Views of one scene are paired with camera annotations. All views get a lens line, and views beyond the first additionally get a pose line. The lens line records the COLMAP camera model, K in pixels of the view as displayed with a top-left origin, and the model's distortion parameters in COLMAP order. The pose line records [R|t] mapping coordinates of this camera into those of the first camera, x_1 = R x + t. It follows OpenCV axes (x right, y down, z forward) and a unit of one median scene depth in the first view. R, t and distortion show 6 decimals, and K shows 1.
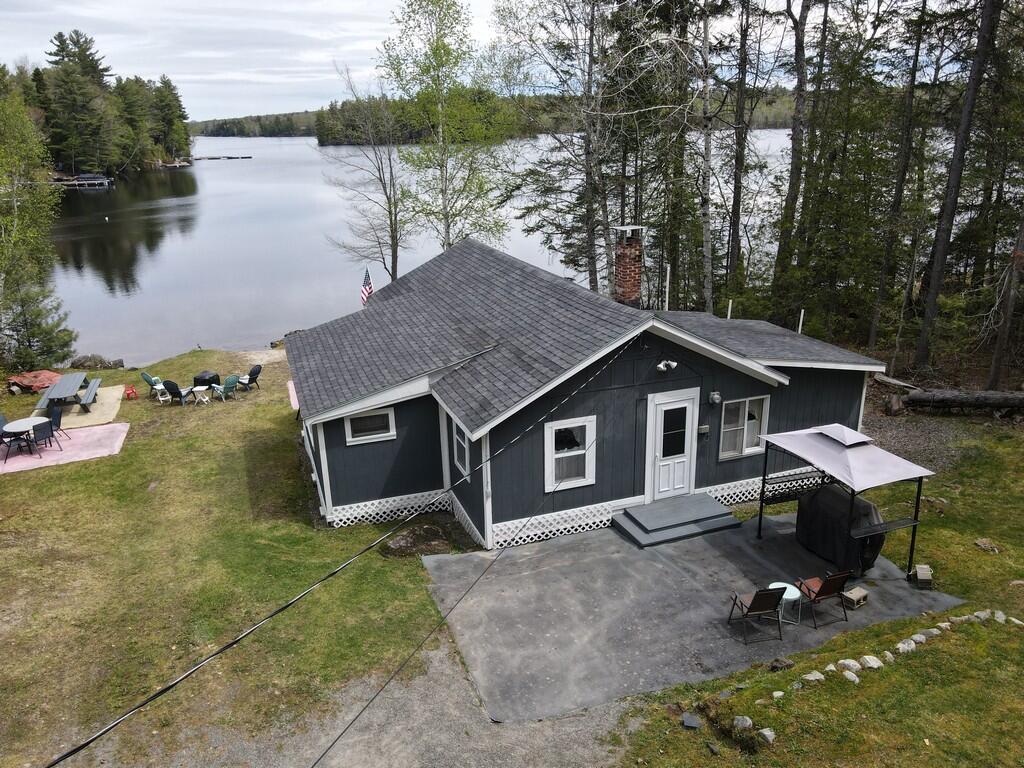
lens RADIAL K [[755.6, 0, 516.9], [0, 755.6, 378.5], [0, 0, 1]] dist [0.009081, 0.004350]
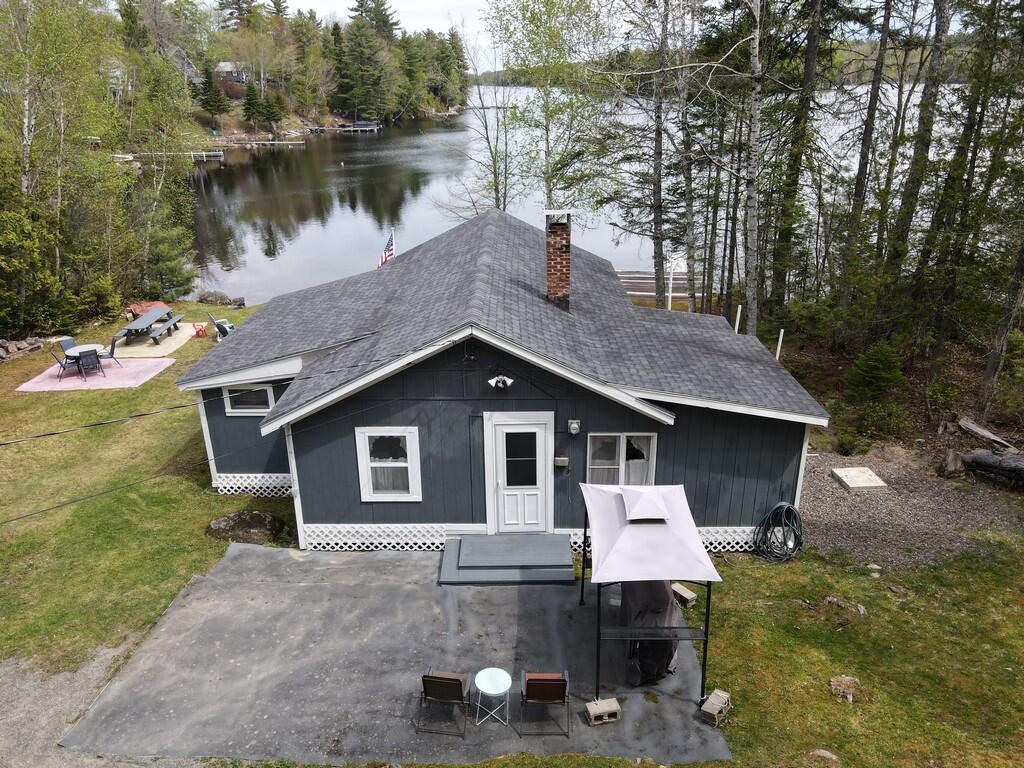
lens RADIAL K [[755.6, 0, 511.6], [0, 755.6, 380.6], [0, 0, 1]] dist [0.009081, 0.004350]
pose [[0.936688, 0.136227, -0.322579, 0.421225], [-0.116784, 0.990012, 0.078976, -0.075776], [0.330116, -0.036304, 0.943242, 0.178811]]
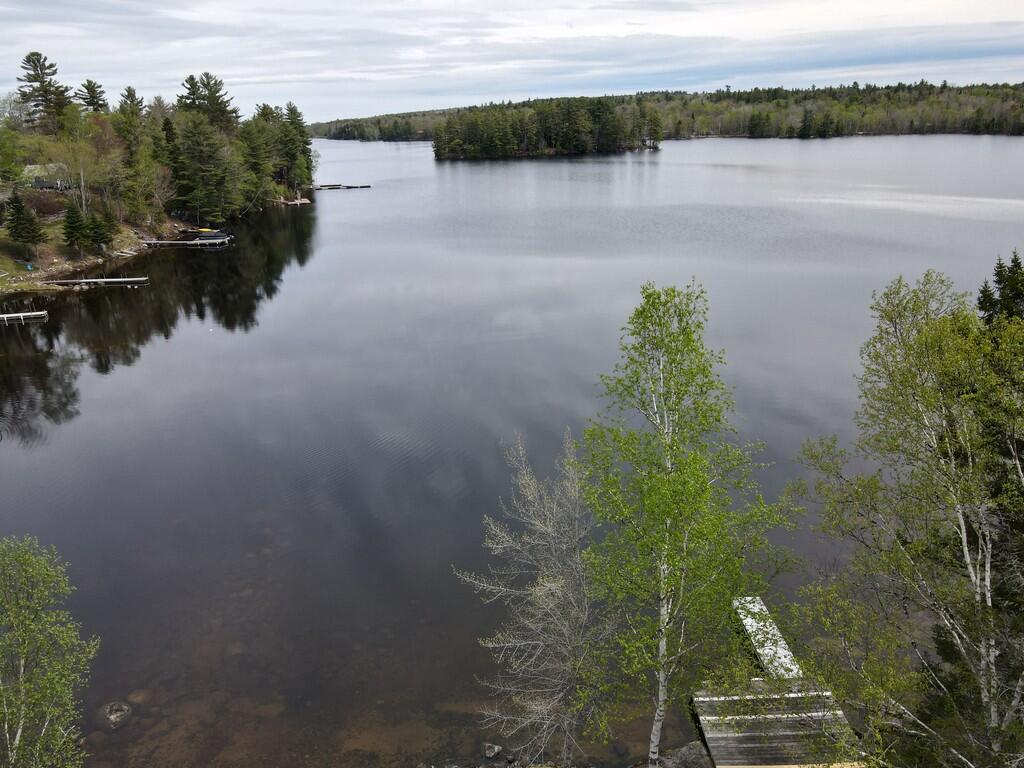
lens RADIAL K [[755.6, 0, 510.3], [0, 755.6, 395.0], [0, 0, 1]] dist [0.009081, 0.004350]
pose [[0.988805, 0.044316, -0.142478, -0.319990], [-0.041166, 0.998840, 0.024981, -0.947842], [0.143420, -0.018836, 0.989483, 0.802574]]
